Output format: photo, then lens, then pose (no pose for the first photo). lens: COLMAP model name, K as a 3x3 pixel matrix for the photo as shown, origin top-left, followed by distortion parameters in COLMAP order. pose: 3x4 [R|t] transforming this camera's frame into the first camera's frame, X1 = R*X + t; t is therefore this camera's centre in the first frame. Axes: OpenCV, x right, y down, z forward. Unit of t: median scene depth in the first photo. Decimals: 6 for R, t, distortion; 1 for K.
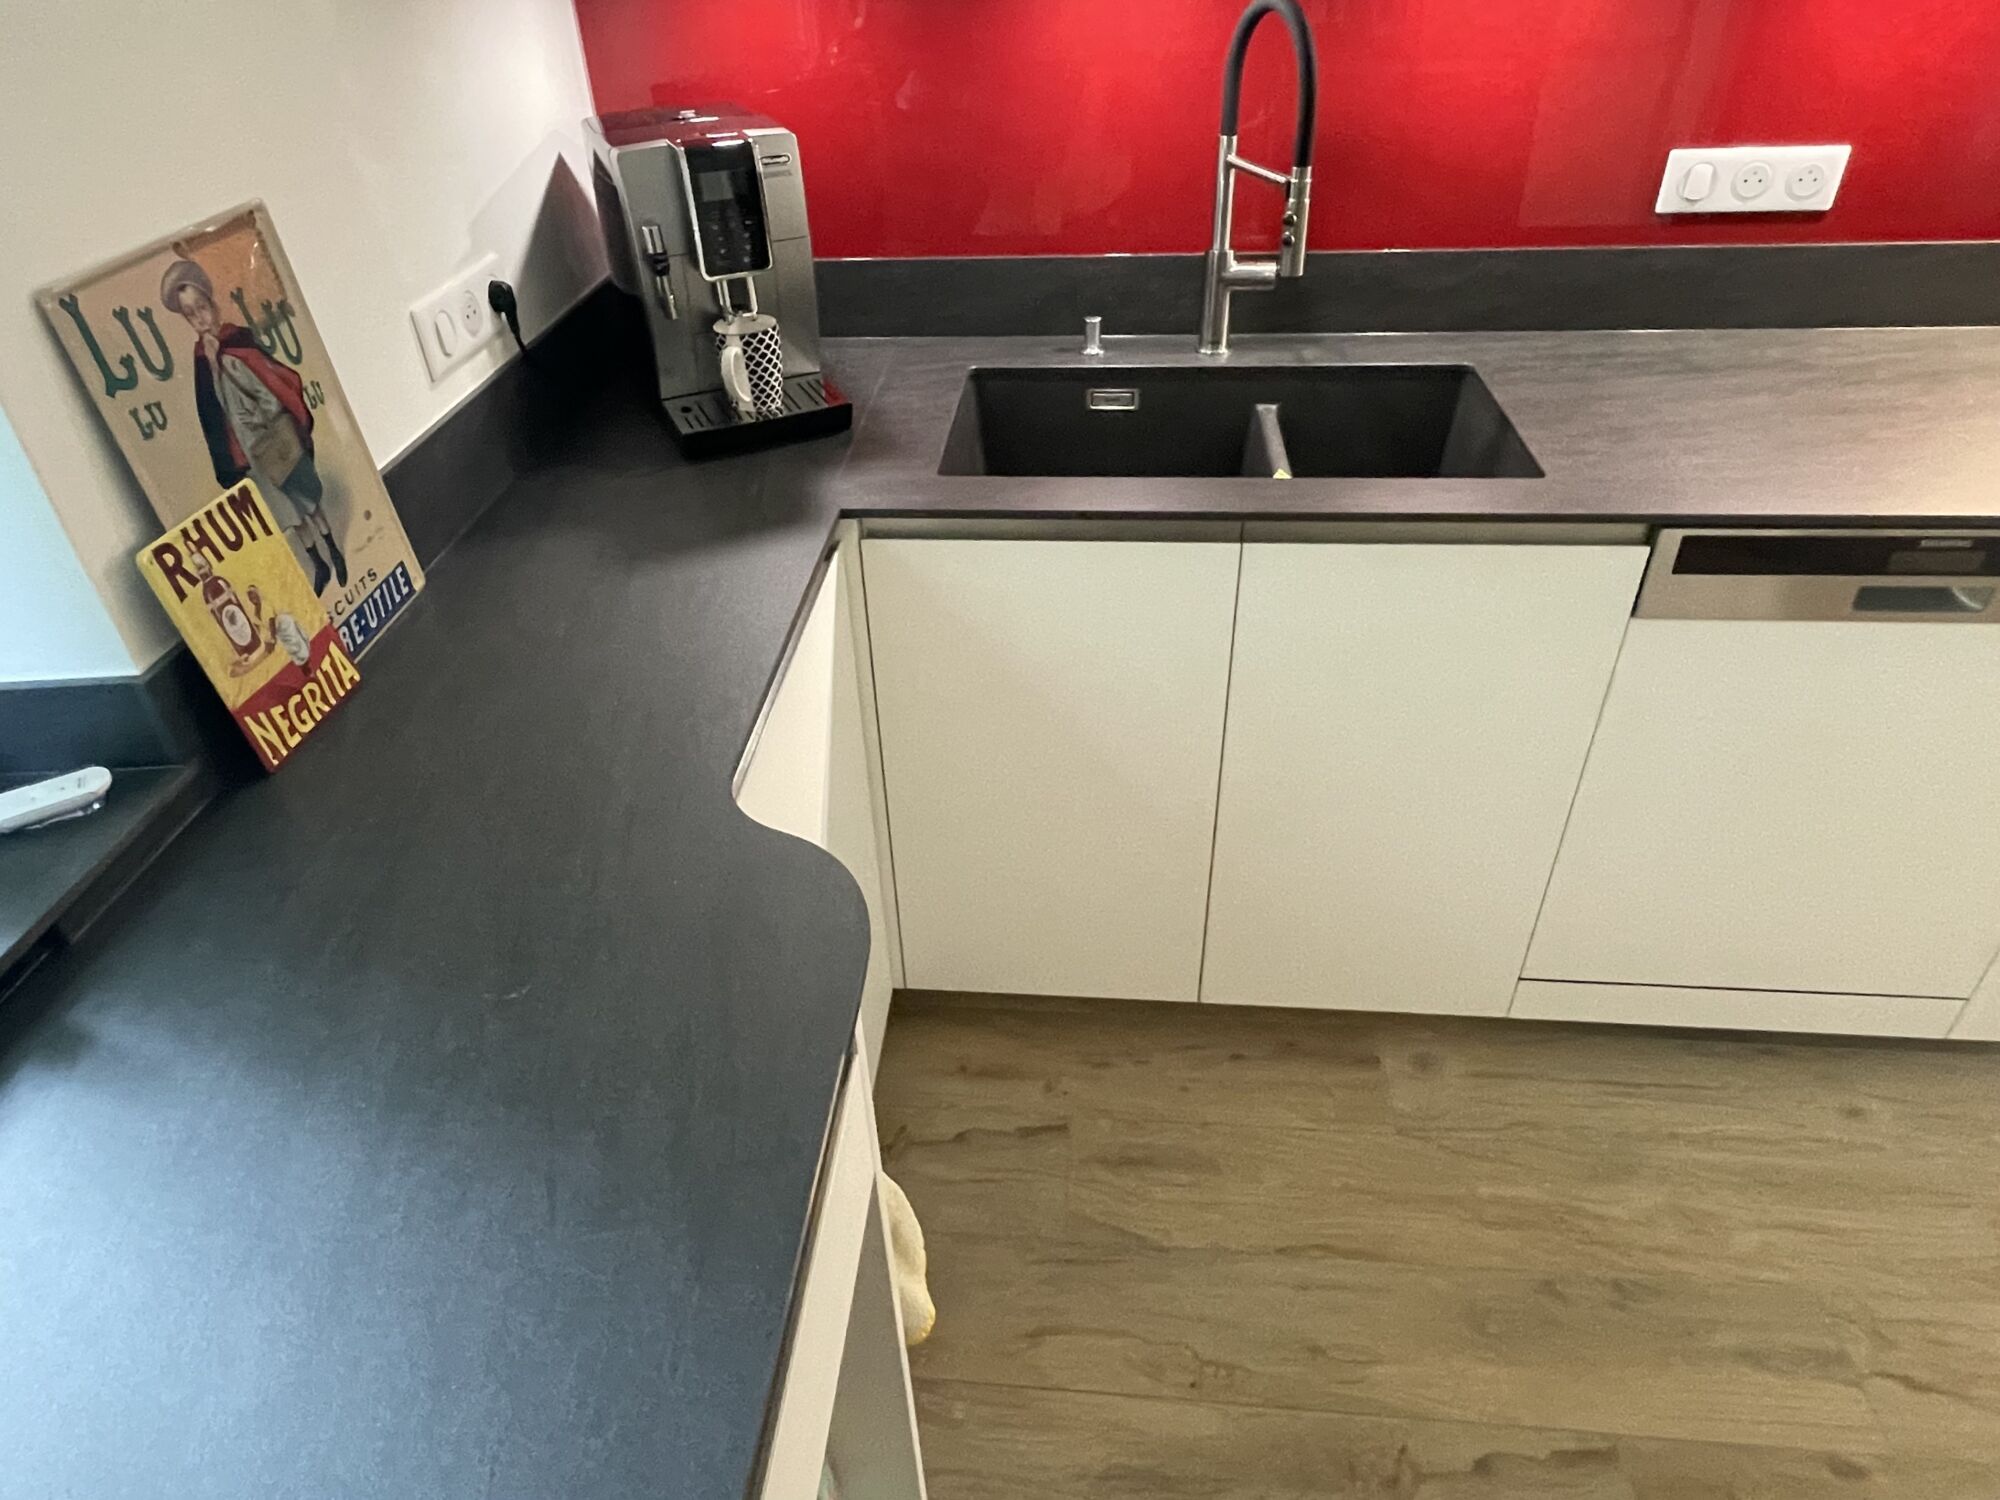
lens RADIAL K [[1239.9, 0, 973.0], [0, 1239.9, 738.5], [0, 0, 1]] dist [-0.000060, -0.002847]
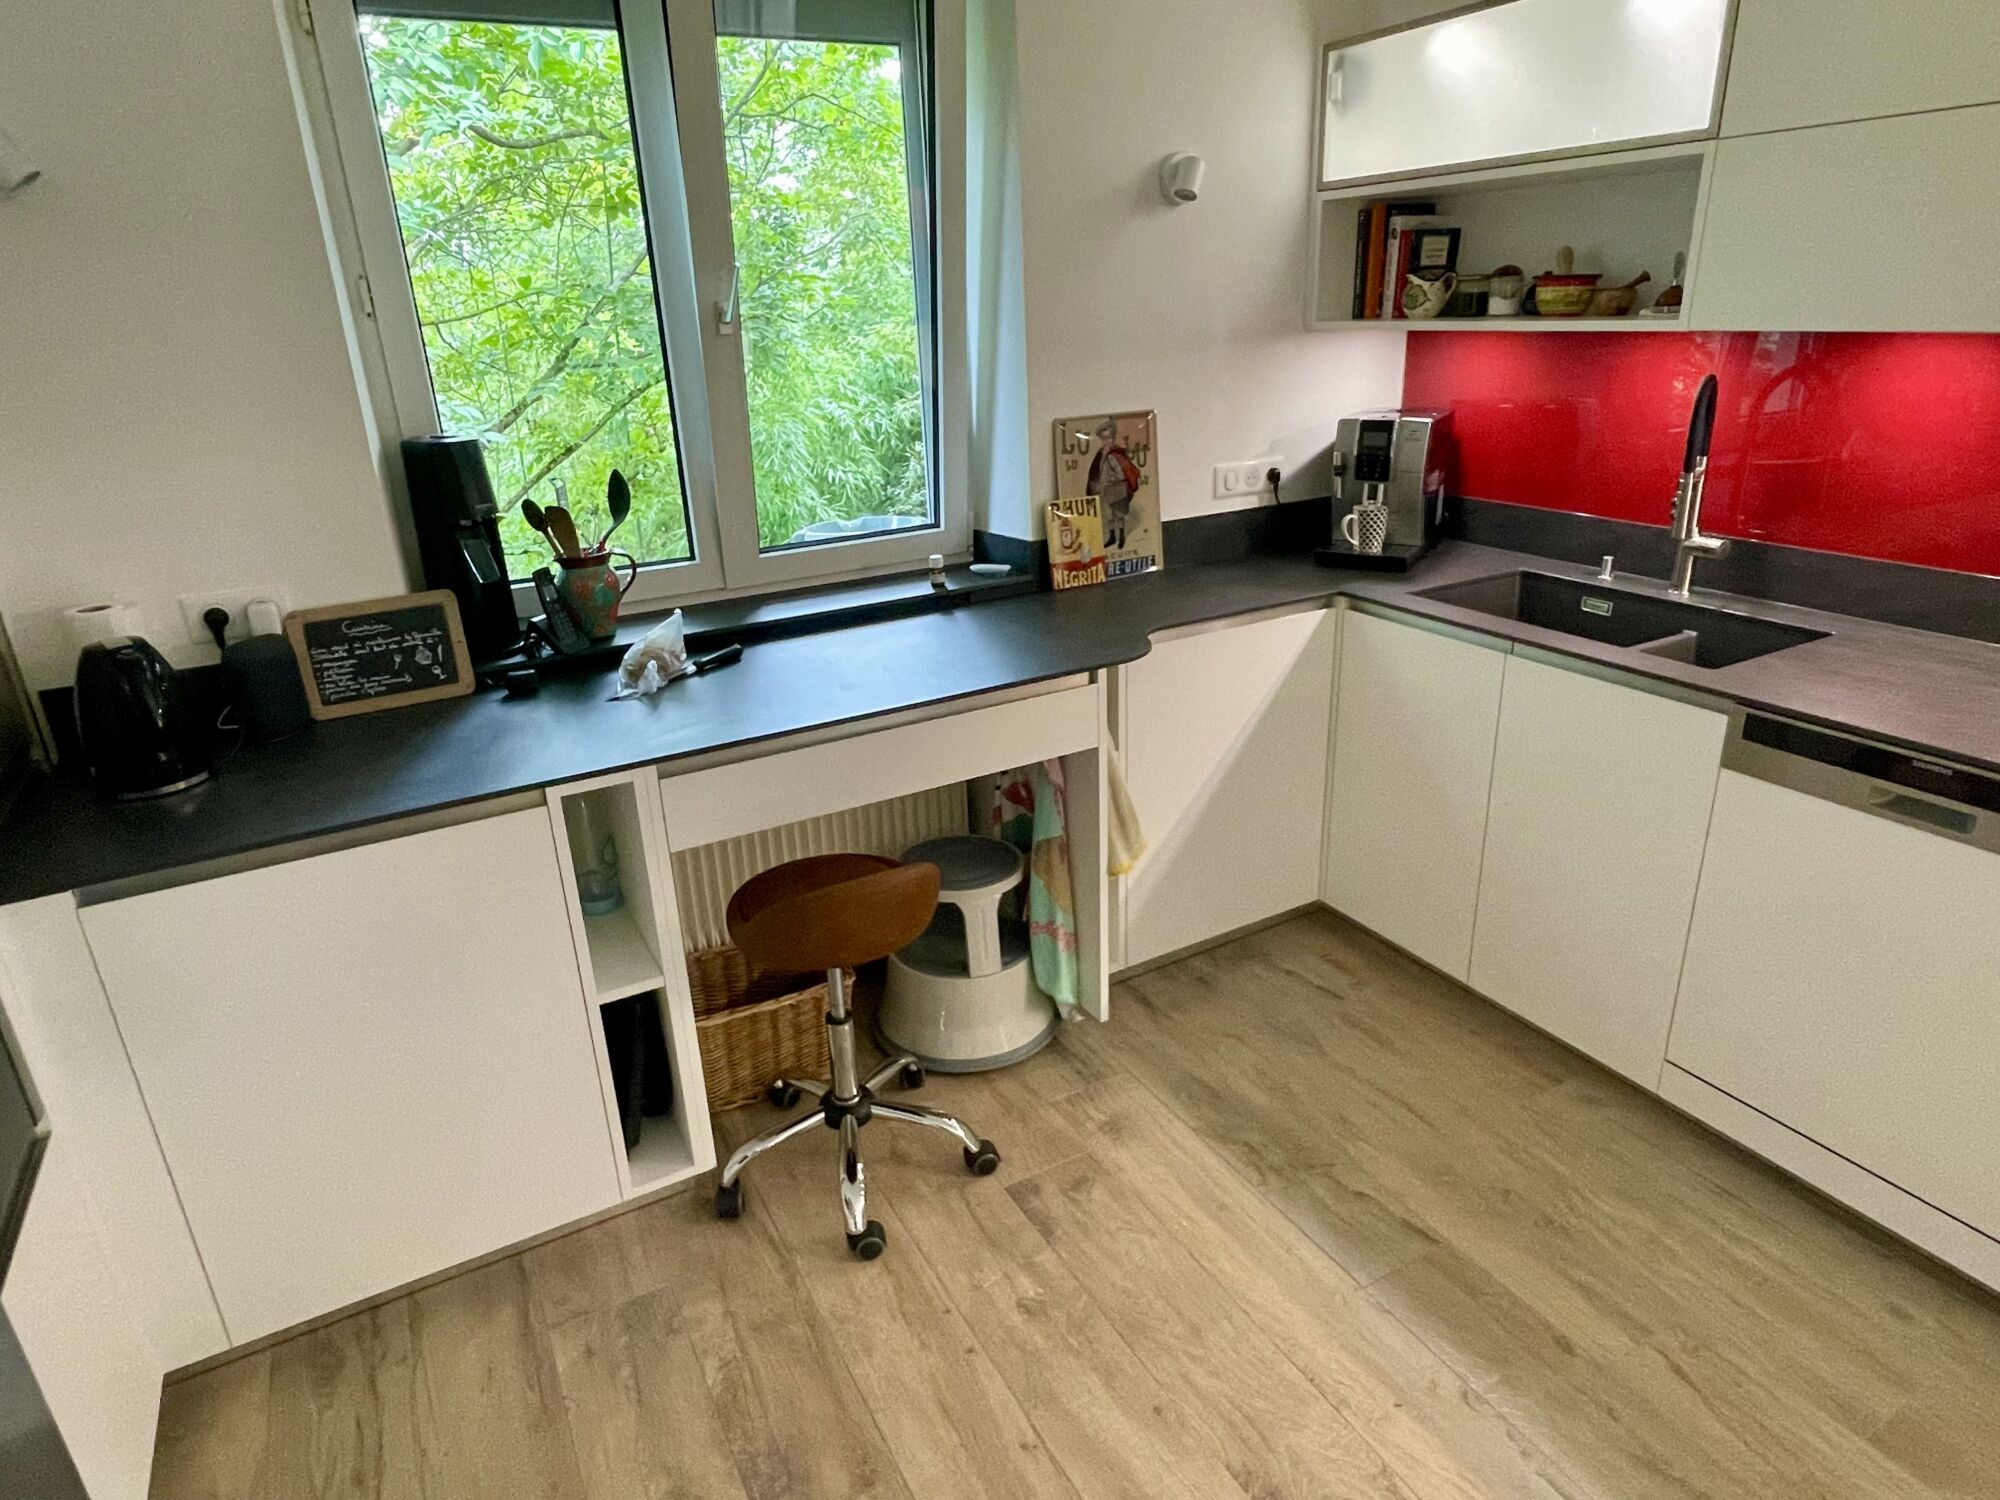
lens RADIAL K [[1171.0, 0, 998.7], [0, 1171.0, 739.4], [0, 0, 1]] dist [-0.001570, -0.001680]
pose [[0.570064, 0.310731, -0.760575, 1.038446], [-0.465560, 0.884927, 0.012590, 0.245289], [0.676965, 0.346916, 0.649129, -0.477239]]
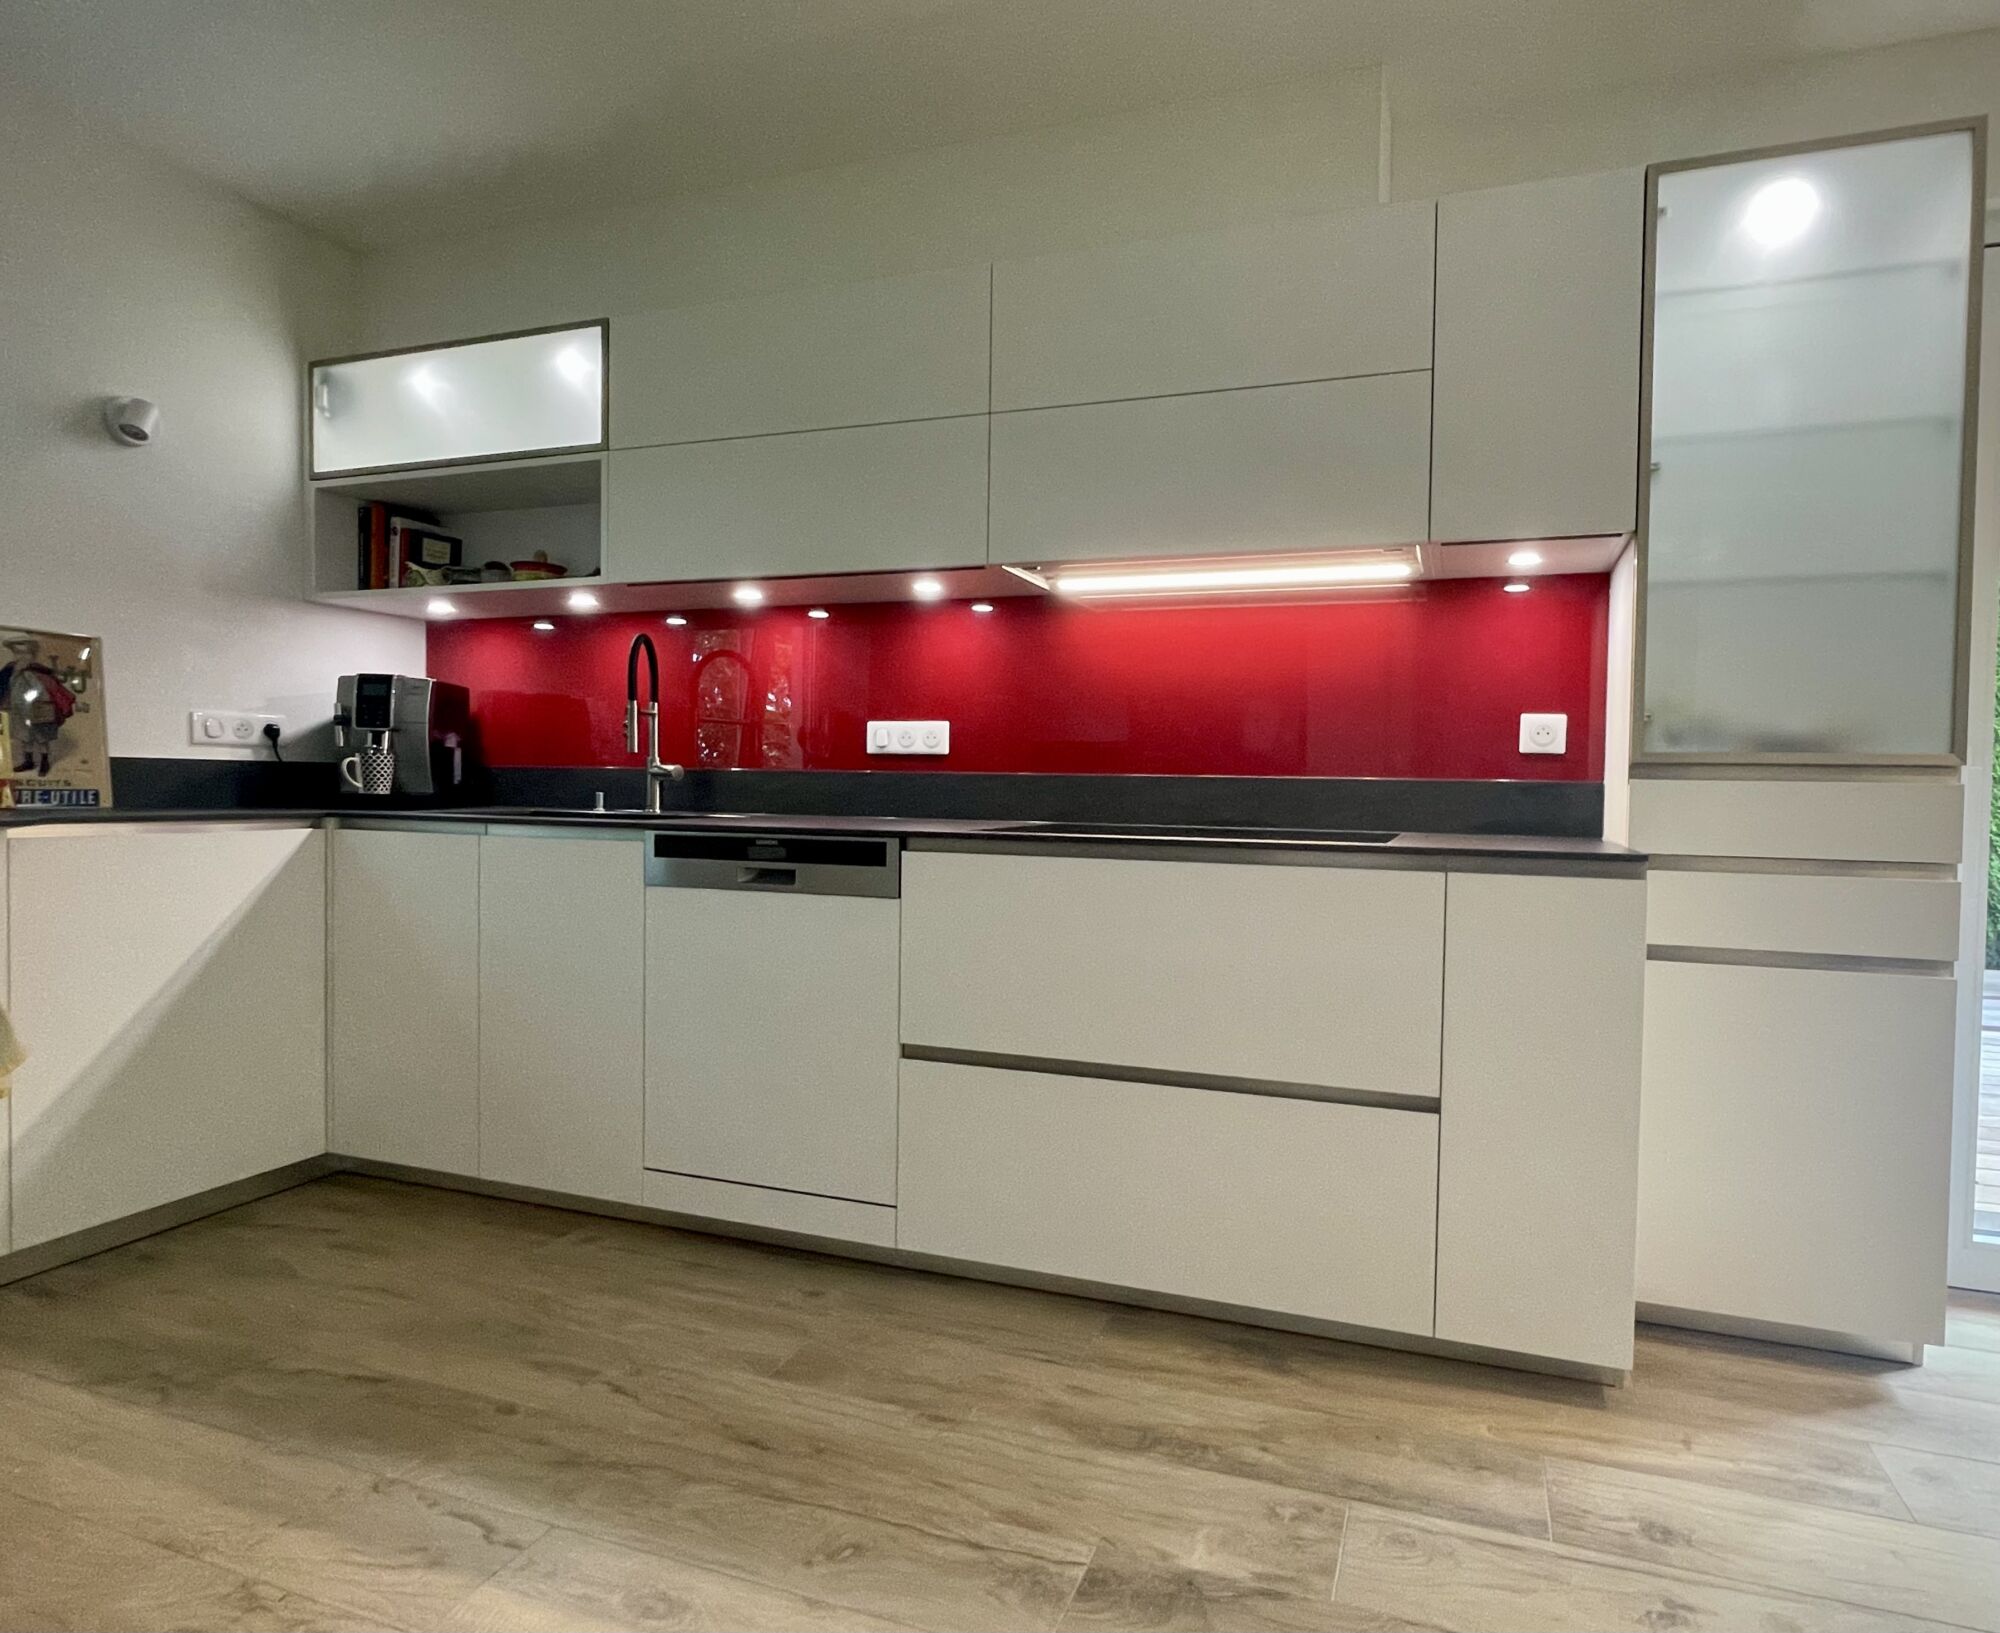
lens RADIAL K [[1106.5, 0, 1097.5], [0, 1106.5, 807.8], [0, 0, 1]] dist [0.005924, -0.000733]
pose [[0.973579, 0.064184, -0.219144, 1.449136], [-0.176158, 0.821757, -0.541927, 0.544742], [0.145300, 0.566212, 0.811352, -0.269483]]
